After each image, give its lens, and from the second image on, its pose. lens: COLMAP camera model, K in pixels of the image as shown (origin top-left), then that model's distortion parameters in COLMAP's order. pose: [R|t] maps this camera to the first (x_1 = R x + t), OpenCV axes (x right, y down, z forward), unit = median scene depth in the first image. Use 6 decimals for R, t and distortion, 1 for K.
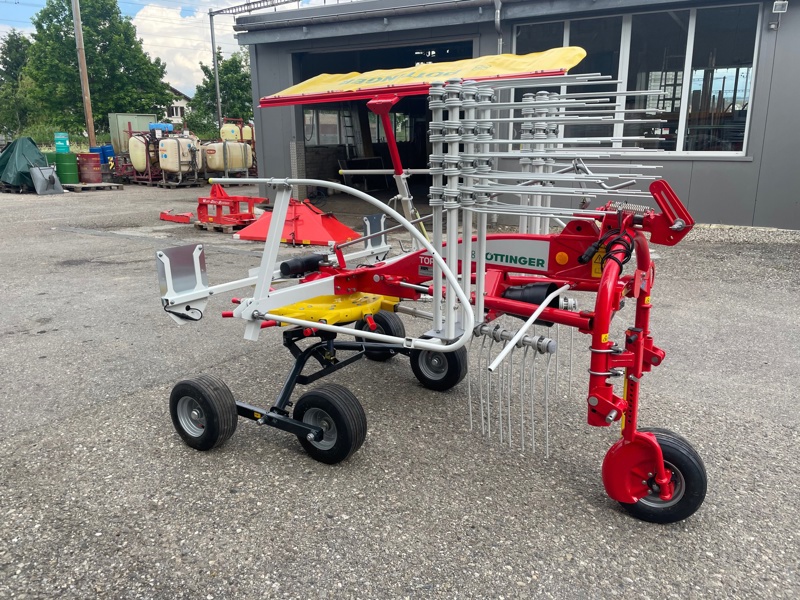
lens RADIAL K [[611.1, 0, 402.1], [0, 611.1, 281.6], [0, 0, 1]] dist [0.084341, -0.121672]
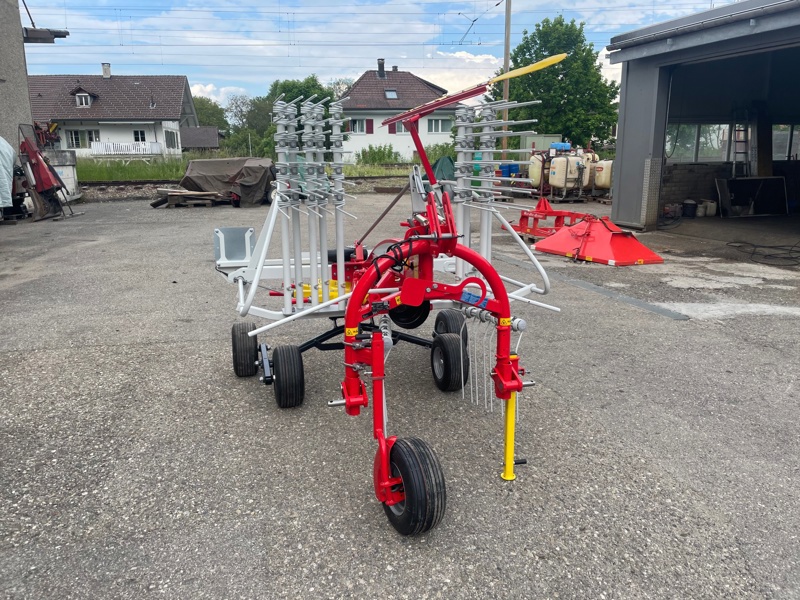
lens RADIAL K [[611.1, 0, 402.1], [0, 611.1, 281.6], [0, 0, 1]] dist [0.084341, -0.121672]
pose [[0.748493, 0.133571, -0.649551, 0.139133], [-0.152503, 0.987923, 0.027419, -0.005119], [0.645369, 0.078535, 0.759823, 0.029014]]
